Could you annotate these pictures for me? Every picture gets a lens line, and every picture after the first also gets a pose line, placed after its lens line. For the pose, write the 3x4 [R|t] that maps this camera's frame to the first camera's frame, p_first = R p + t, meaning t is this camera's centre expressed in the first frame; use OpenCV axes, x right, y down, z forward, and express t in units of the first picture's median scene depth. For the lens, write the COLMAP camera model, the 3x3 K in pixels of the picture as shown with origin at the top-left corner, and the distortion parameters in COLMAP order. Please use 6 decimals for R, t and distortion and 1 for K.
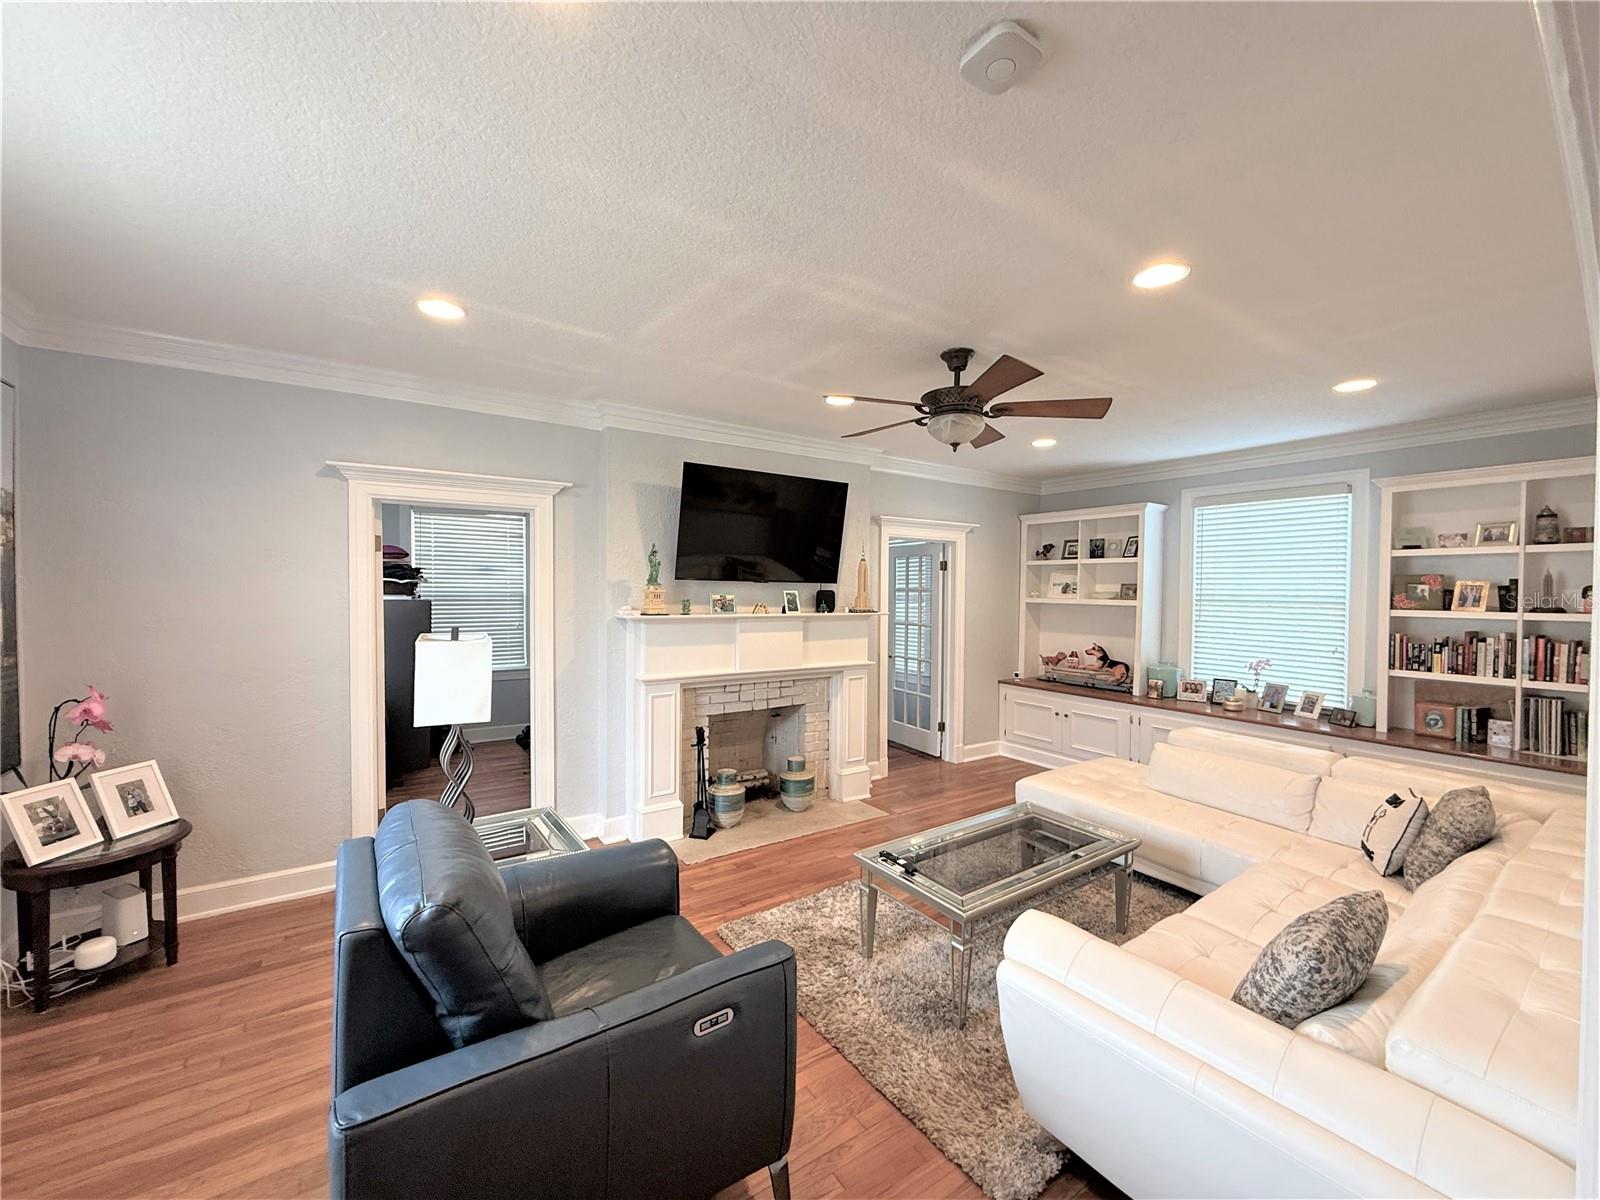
lens RADIAL K [[636.1, 0, 794.9], [0, 636.1, 603.1], [0, 0, 1]] dist [0.000415, 0.000083]
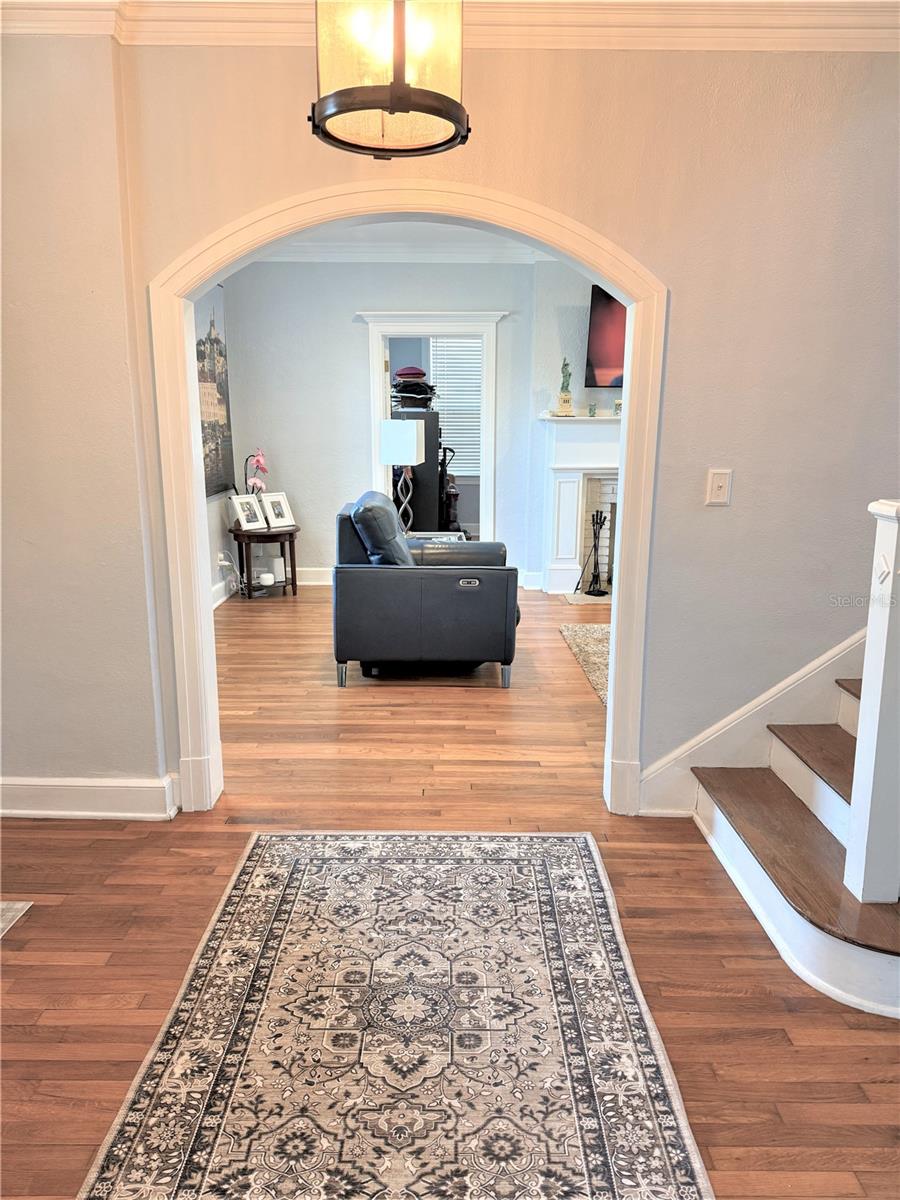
lens RADIAL K [[833.8, 0, 454.2], [0, 833.8, 609.7], [0, 0, 1]] dist [0.064740, -0.002946]
pose [[0.834892, 0.119337, -0.537321, 0.547805], [-0.008217, 0.978807, 0.204621, 0.056087], [0.550352, -0.166421, 0.818179, -0.562816]]
